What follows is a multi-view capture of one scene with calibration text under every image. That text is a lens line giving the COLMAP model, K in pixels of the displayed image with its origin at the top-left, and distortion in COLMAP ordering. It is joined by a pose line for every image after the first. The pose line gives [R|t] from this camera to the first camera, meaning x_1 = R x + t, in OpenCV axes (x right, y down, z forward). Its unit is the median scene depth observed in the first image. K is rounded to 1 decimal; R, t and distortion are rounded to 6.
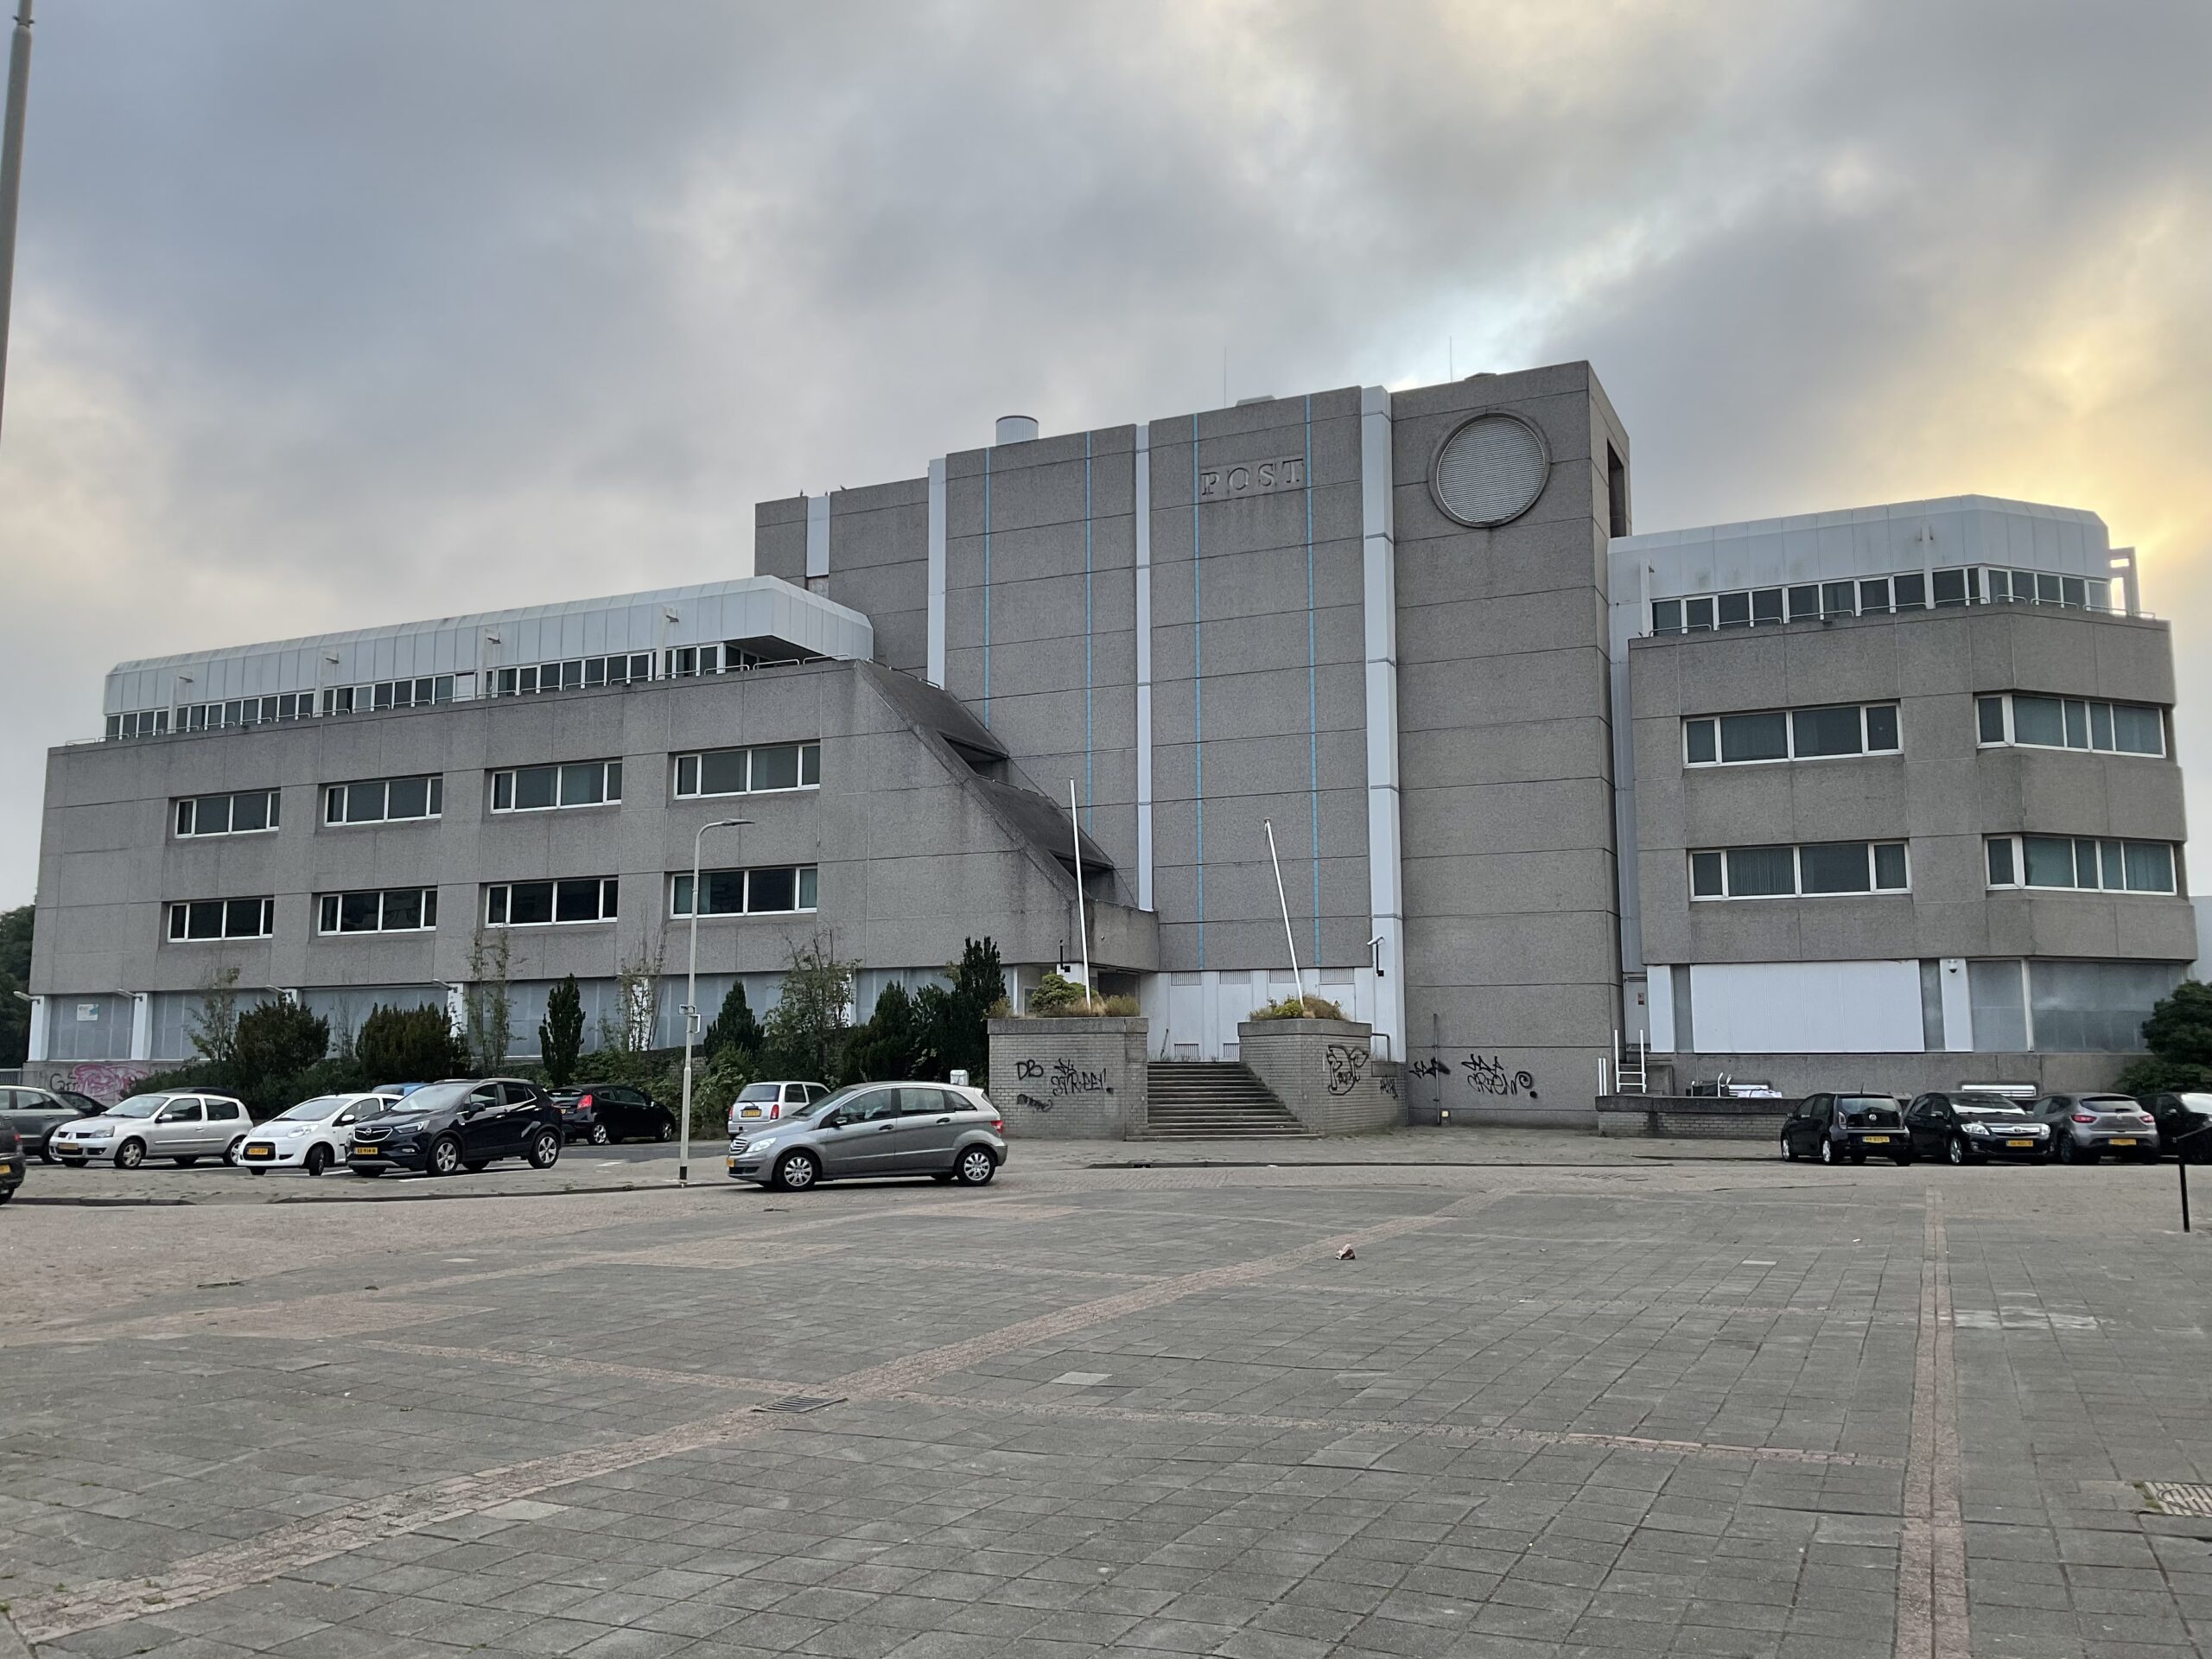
lens RADIAL K [[1806.3, 0, 1106.0], [0, 1806.3, 829.5], [0, 0, 1]] dist [0.117294, 0.002141]
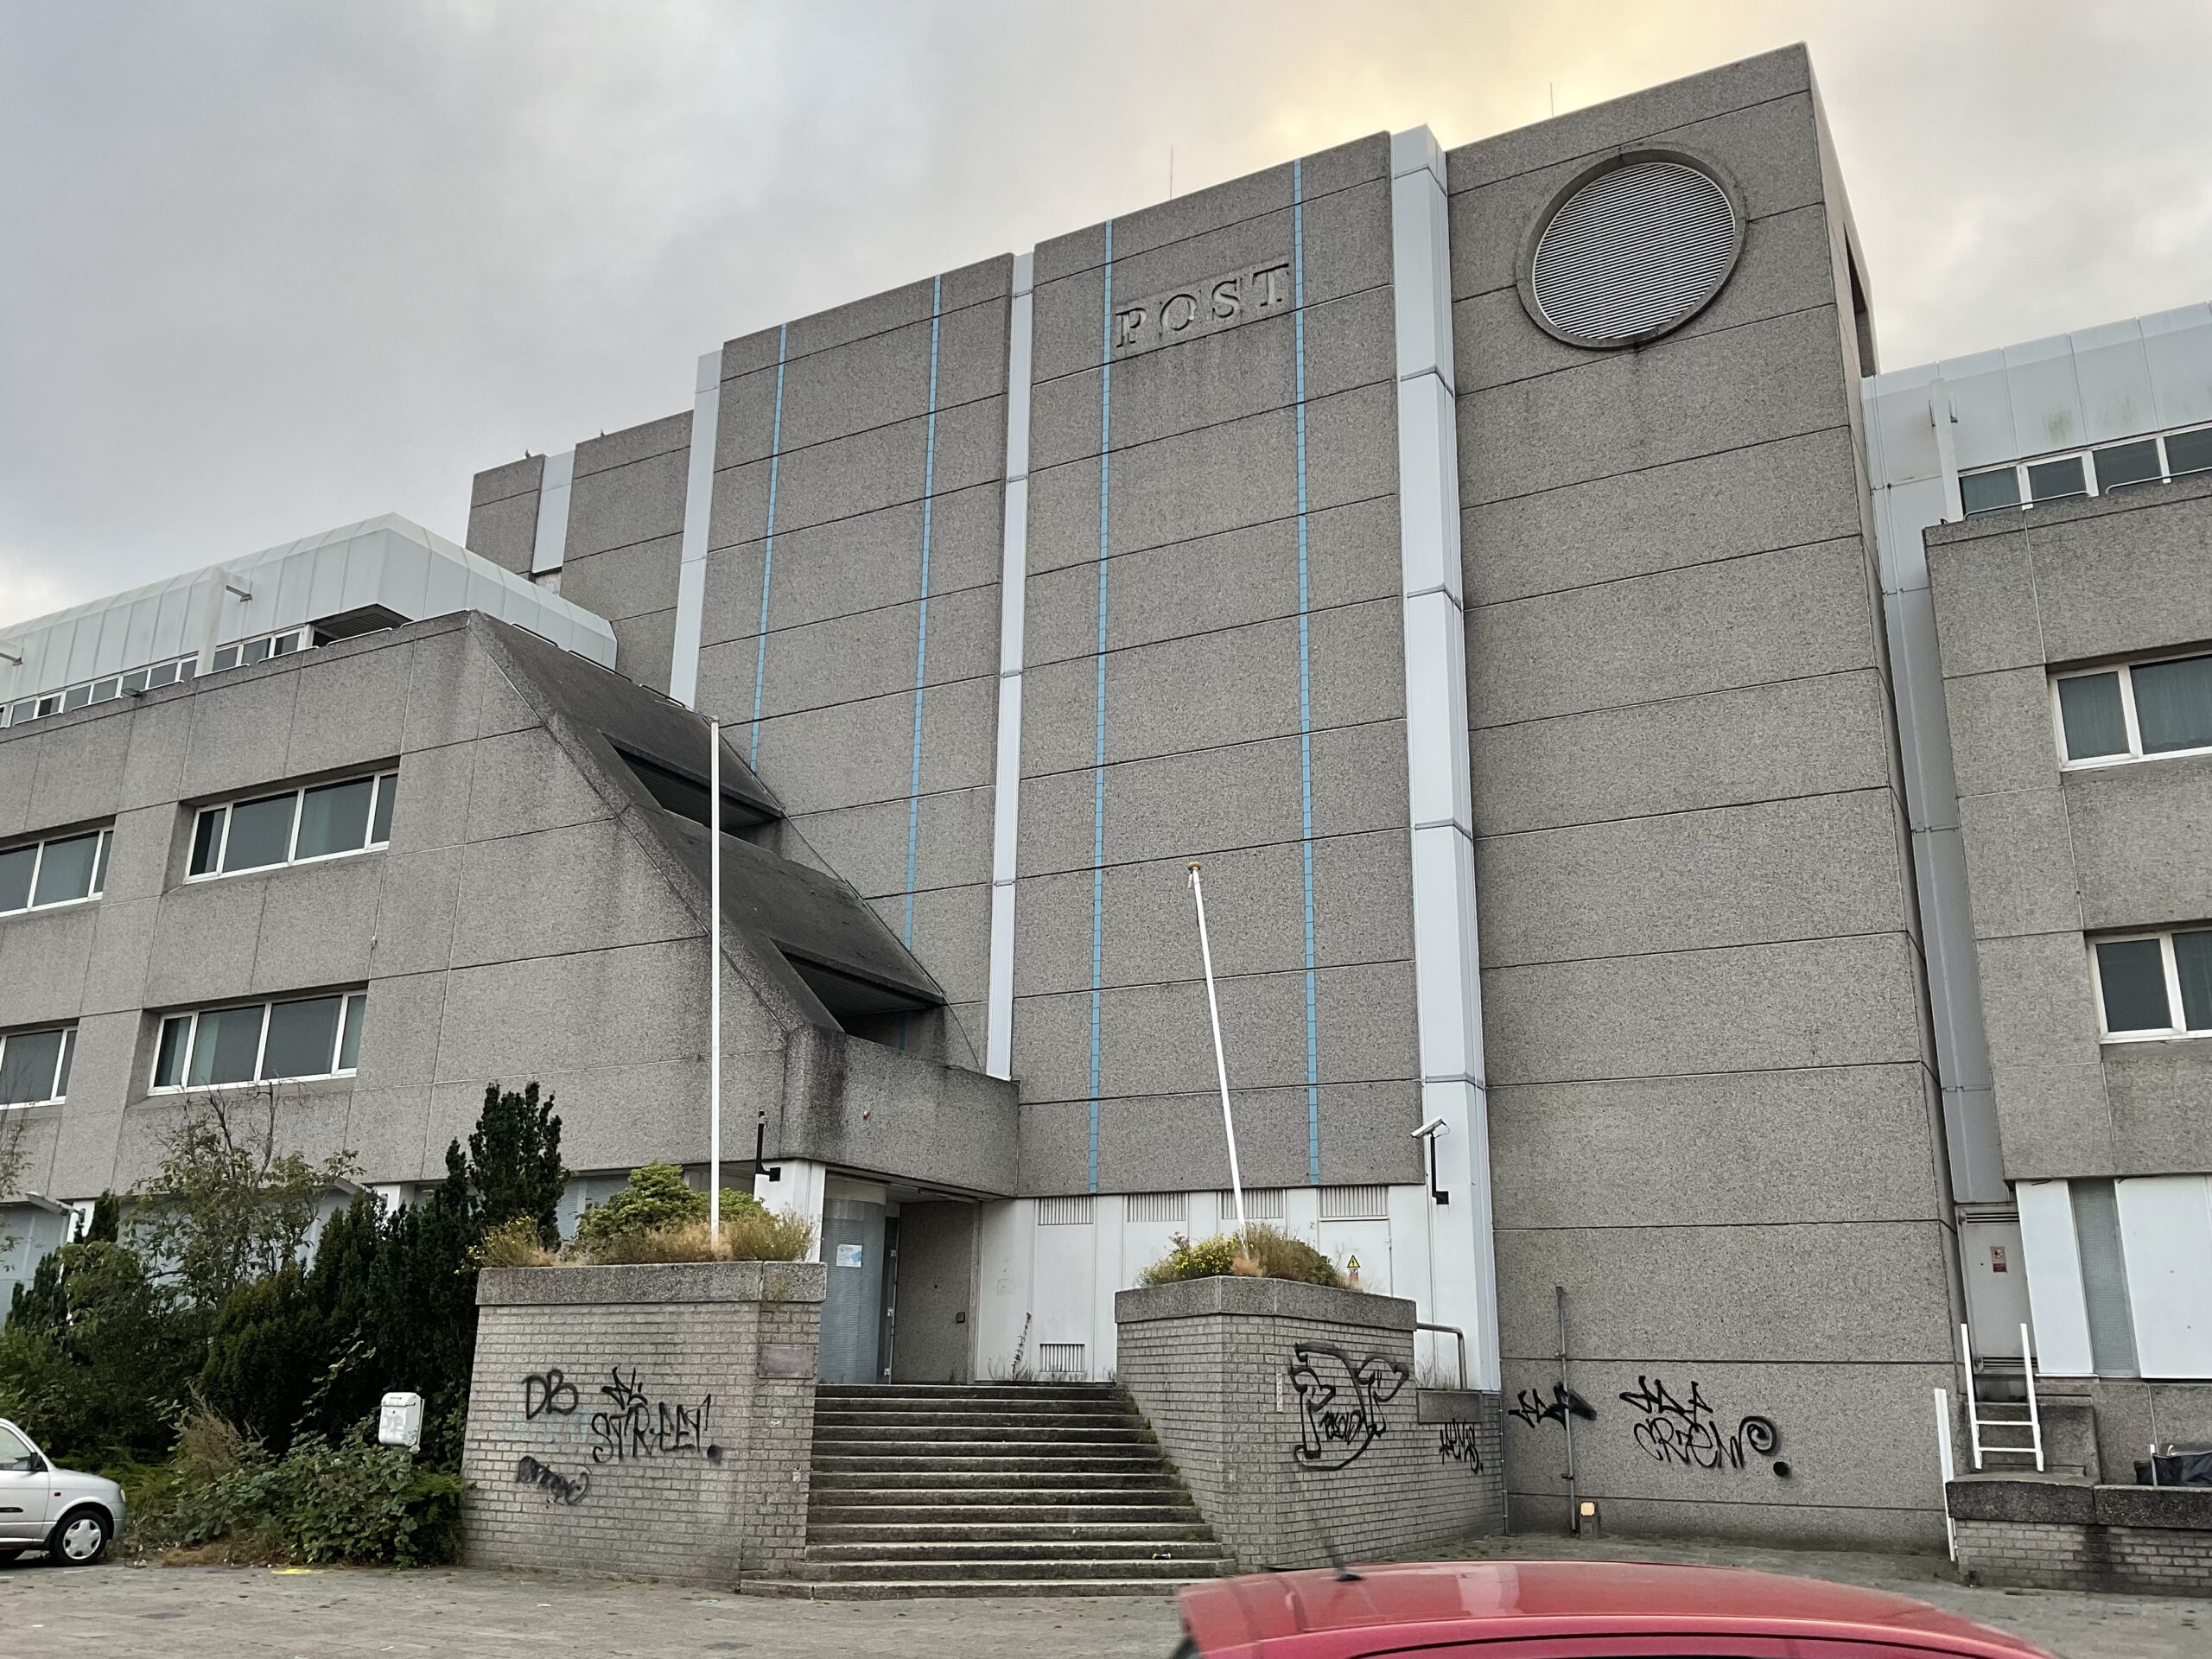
lens RADIAL K [[1811.0, 0, 1106.0], [0, 1811.0, 829.5], [0, 0, 1]] dist [0.107064, -0.203217]
pose [[0.997575, -0.001762, -0.069574, 0.095052], [-0.009780, 0.986209, -0.165218, 0.062919], [0.068905, 0.165498, 0.983800, 0.493420]]
